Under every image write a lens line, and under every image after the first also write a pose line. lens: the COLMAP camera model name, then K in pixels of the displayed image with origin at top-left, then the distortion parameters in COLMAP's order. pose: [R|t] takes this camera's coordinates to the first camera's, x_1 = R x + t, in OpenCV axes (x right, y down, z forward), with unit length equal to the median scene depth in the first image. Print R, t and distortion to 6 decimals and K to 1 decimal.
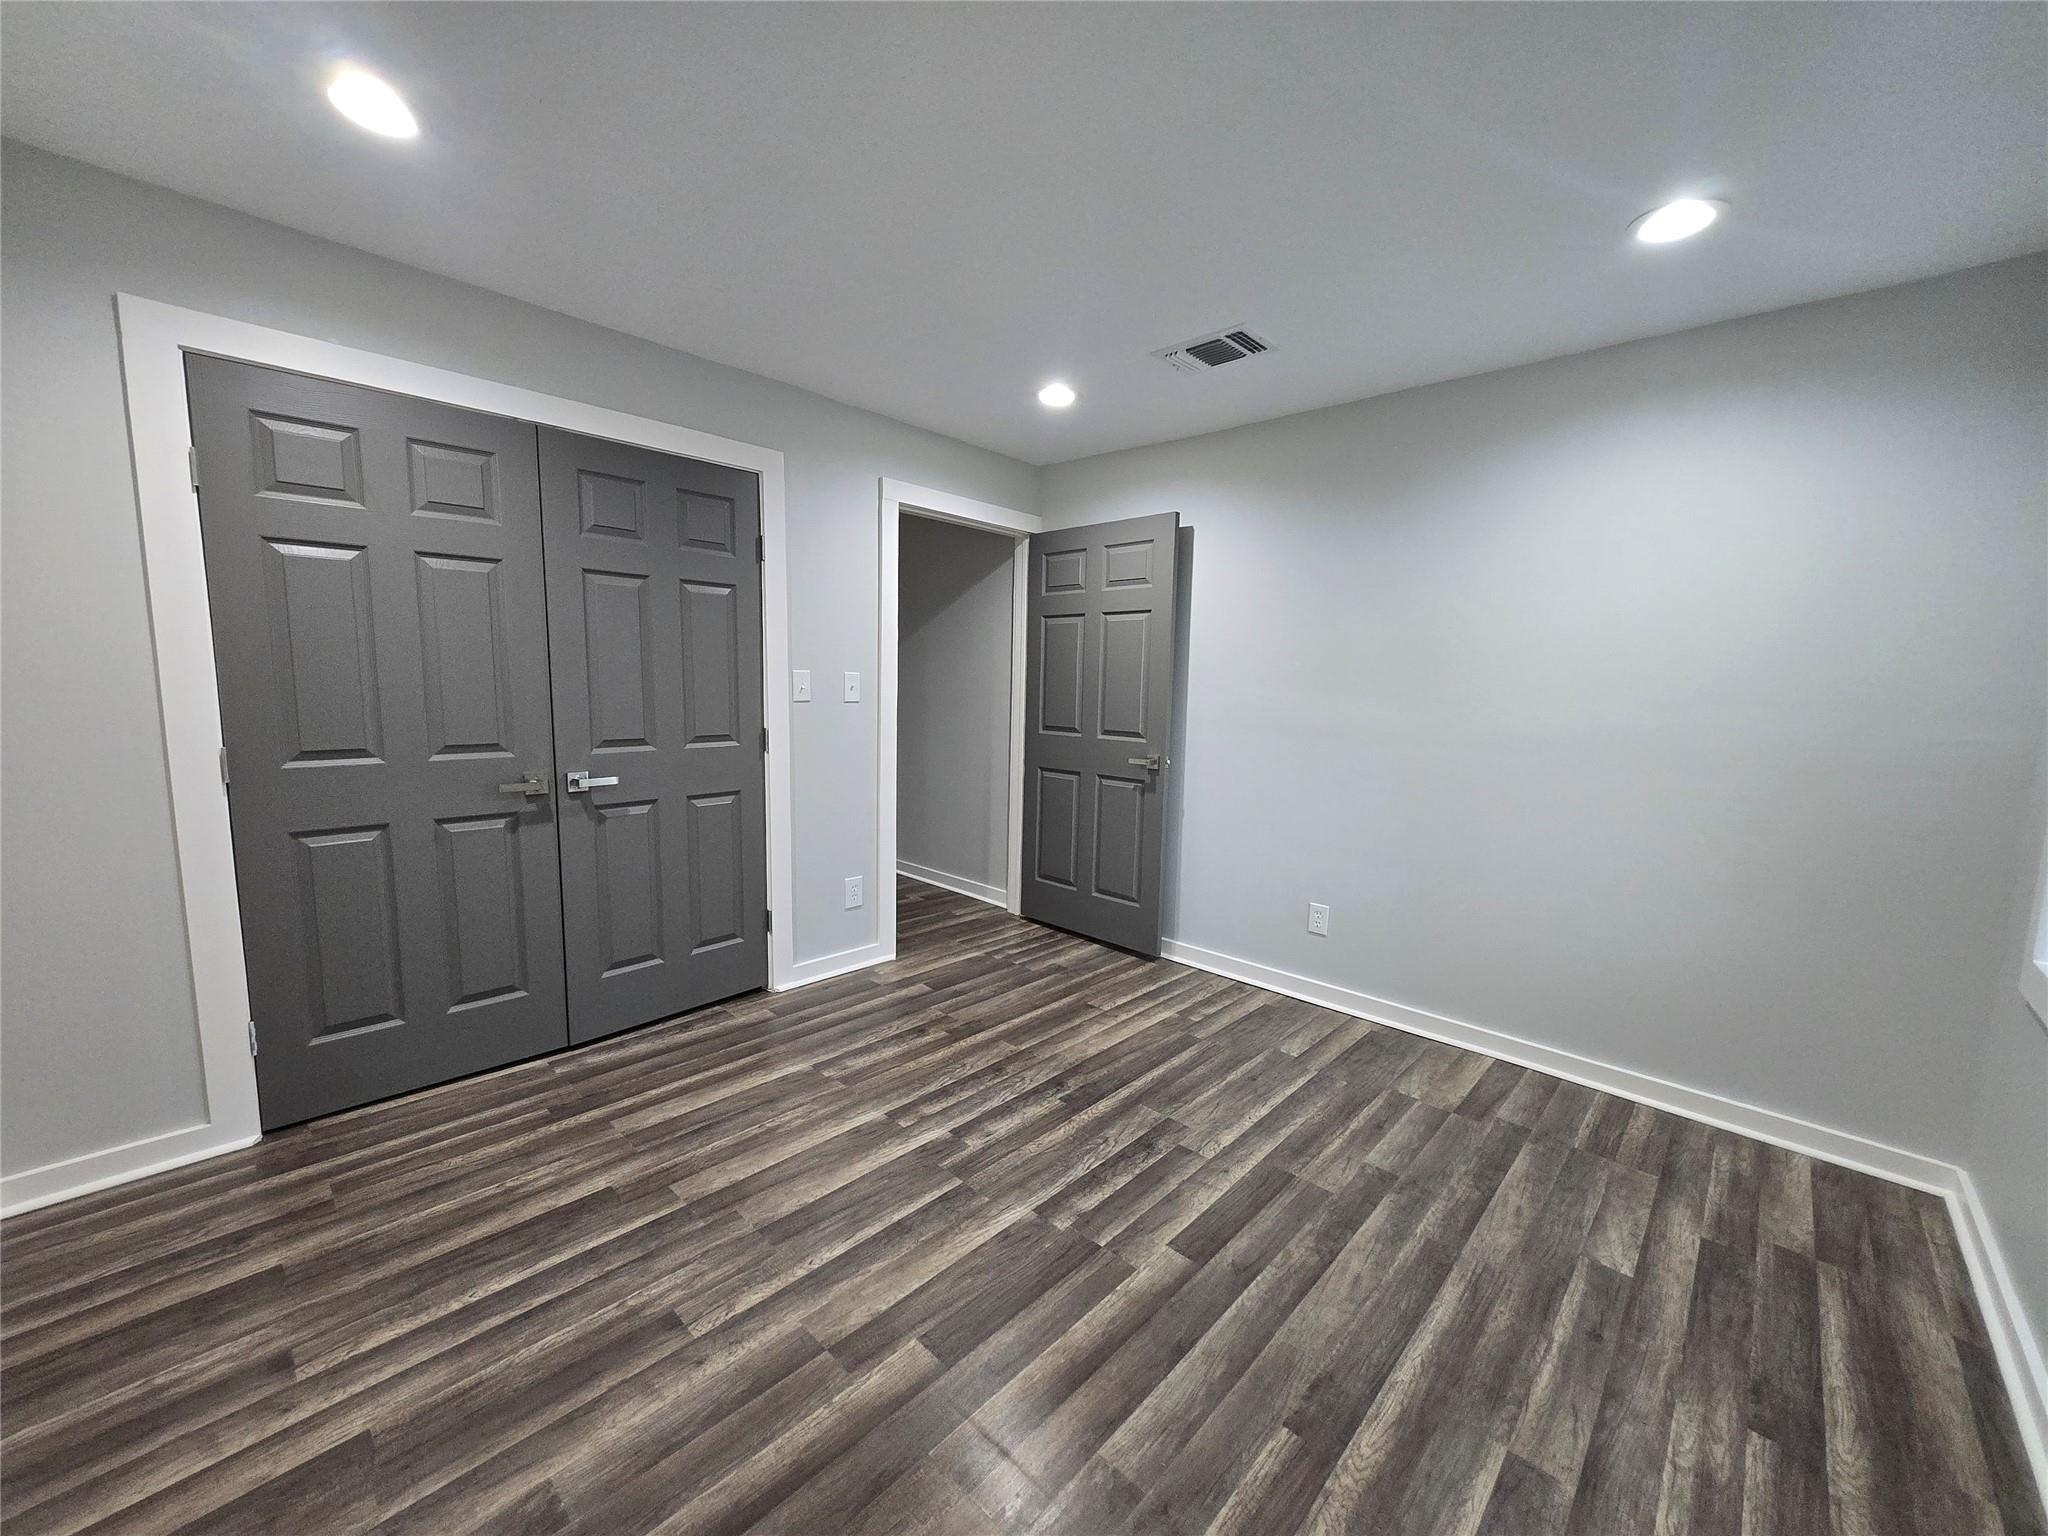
lens RADIAL K [[804.0, 0, 1024.2], [0, 804.0, 773.9], [0, 0, 1]] dist [0.003250, 0.000032]
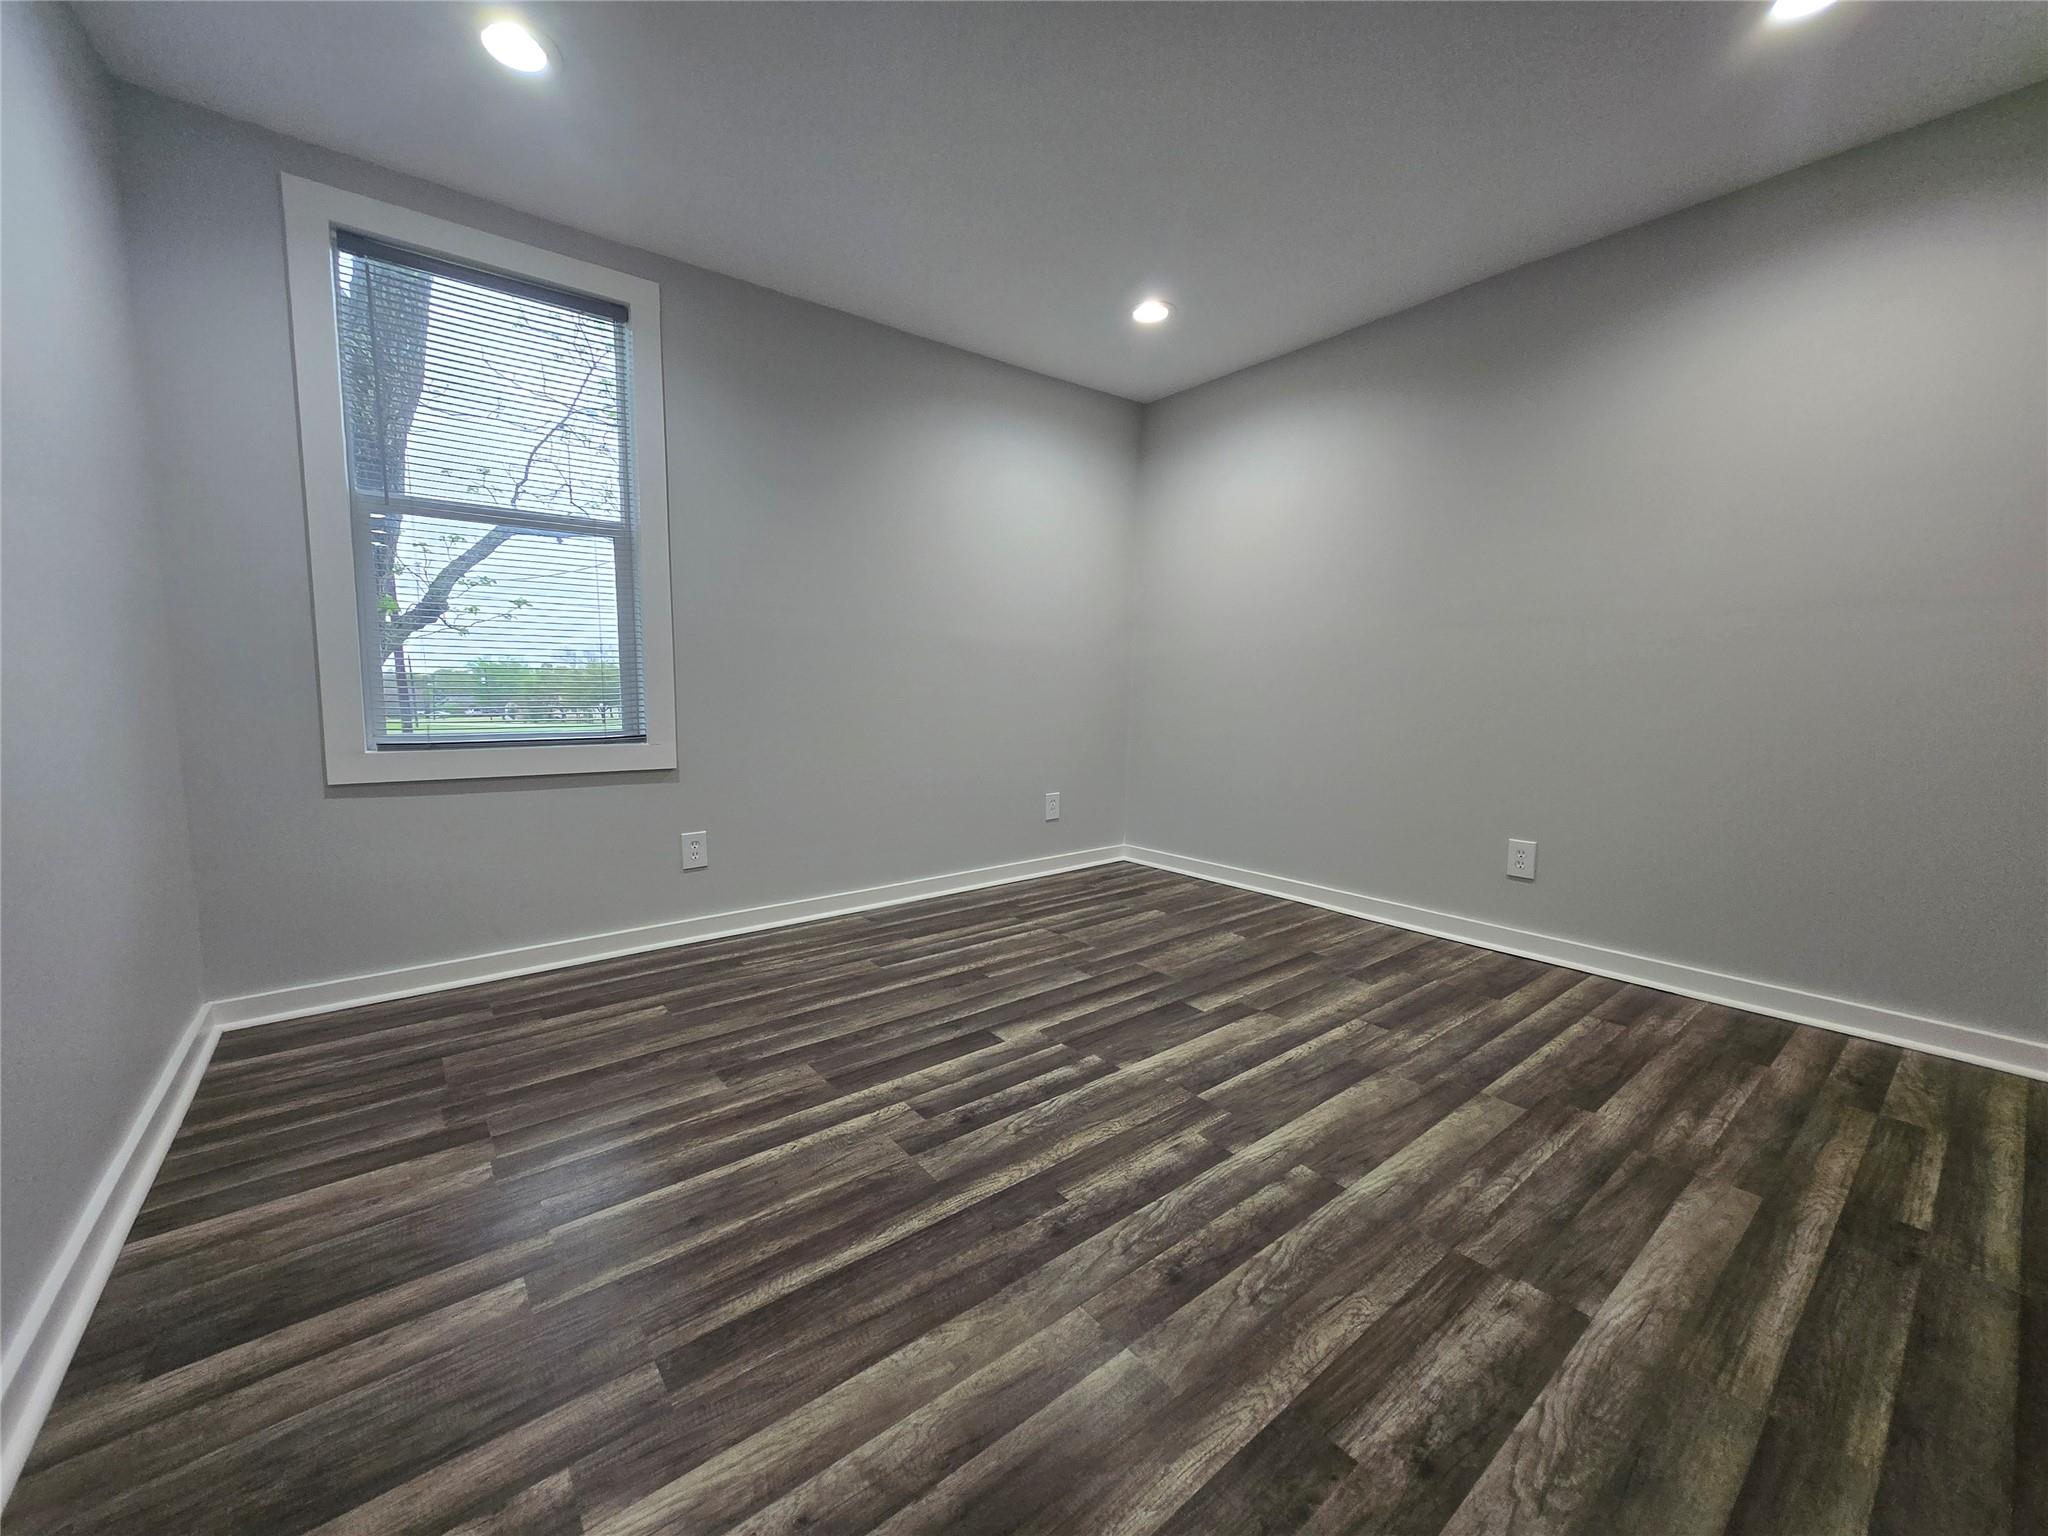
lens RADIAL K [[804.0, 0, 1024.2], [0, 804.0, 773.9], [0, 0, 1]] dist [0.003250, 0.000032]
pose [[-0.989422, -0.050862, 0.135856, 0.010656], [-0.017415, 0.971392, 0.236844, -0.053092], [-0.144015, 0.231973, -0.962002, 1.771027]]
